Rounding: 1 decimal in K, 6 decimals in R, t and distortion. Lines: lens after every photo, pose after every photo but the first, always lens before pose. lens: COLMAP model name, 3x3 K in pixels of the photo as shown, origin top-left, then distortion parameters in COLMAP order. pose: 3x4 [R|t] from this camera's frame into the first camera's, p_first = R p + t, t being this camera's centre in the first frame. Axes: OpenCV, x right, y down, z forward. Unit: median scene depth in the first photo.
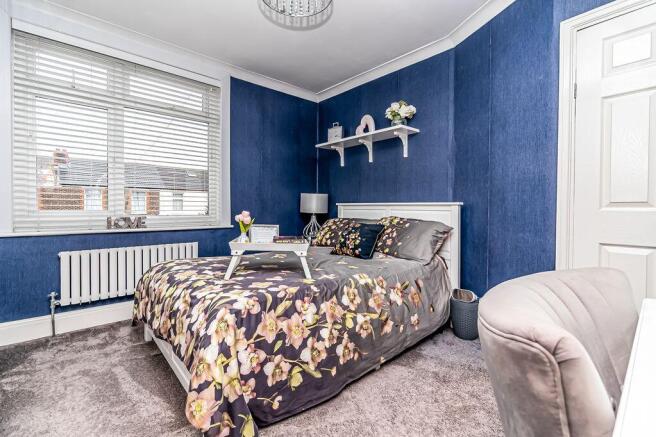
lens RADIAL K [[304.0, 0, 327.9], [0, 304.0, 214.5], [0, 0, 1]] dist [0.016219, -0.000266]
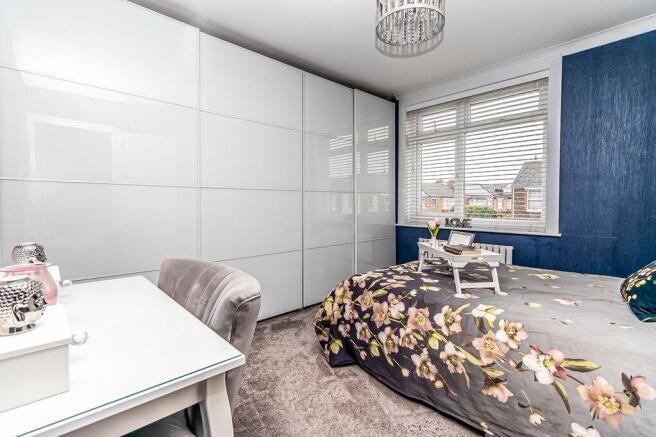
lens RADIAL K [[304.0, 0, 327.6], [0, 304.0, 214.8], [0, 0, 1]] dist [0.016219, -0.000266]
pose [[0.007538, 0.032996, -0.999427, 1.034094], [-0.024214, 0.999168, 0.032805, -0.059598], [0.999678, 0.023953, 0.008331, 0.691803]]
